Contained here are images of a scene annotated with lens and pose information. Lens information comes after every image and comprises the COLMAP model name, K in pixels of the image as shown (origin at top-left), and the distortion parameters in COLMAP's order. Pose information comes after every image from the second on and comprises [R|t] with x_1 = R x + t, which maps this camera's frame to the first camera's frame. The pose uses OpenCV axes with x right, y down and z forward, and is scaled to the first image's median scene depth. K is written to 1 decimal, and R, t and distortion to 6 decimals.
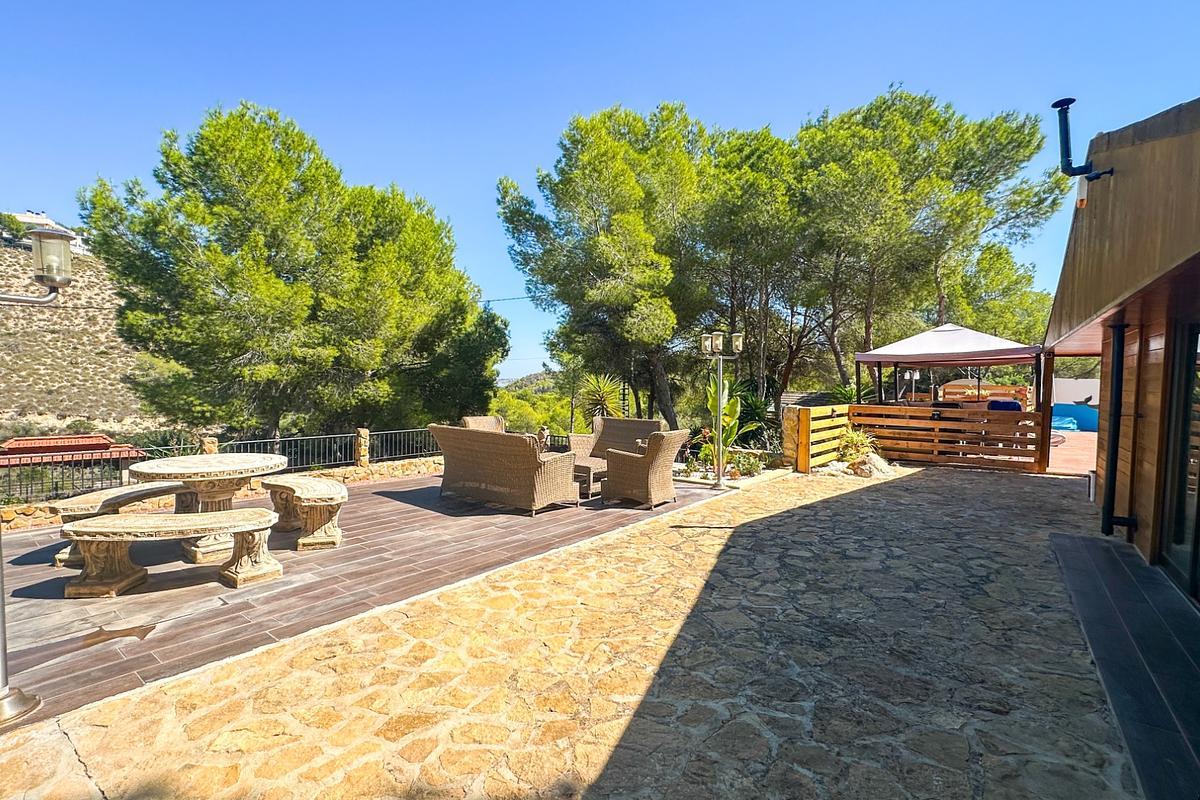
lens RADIAL K [[569.7, 0, 602.9], [0, 569.7, 399.3], [0, 0, 1]] dist [-0.004077, 0.000530]
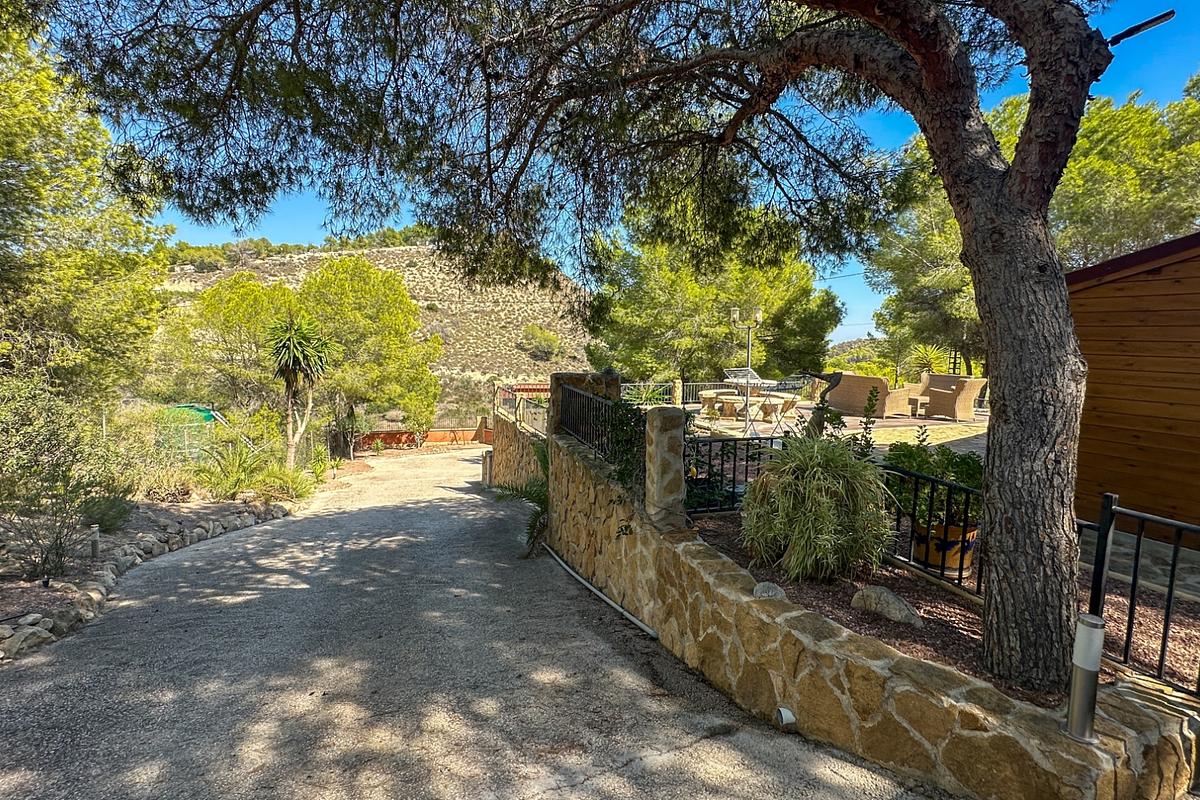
lens RADIAL K [[569.7, 0, 597.3], [0, 569.7, 403.9], [0, 0, 1]] dist [-0.004077, 0.000530]
pose [[0.862703, 0.052506, -0.502977, 0.002620], [-0.019992, 0.997359, 0.069825, 0.011312], [0.505315, -0.050183, 0.861474, -0.376844]]
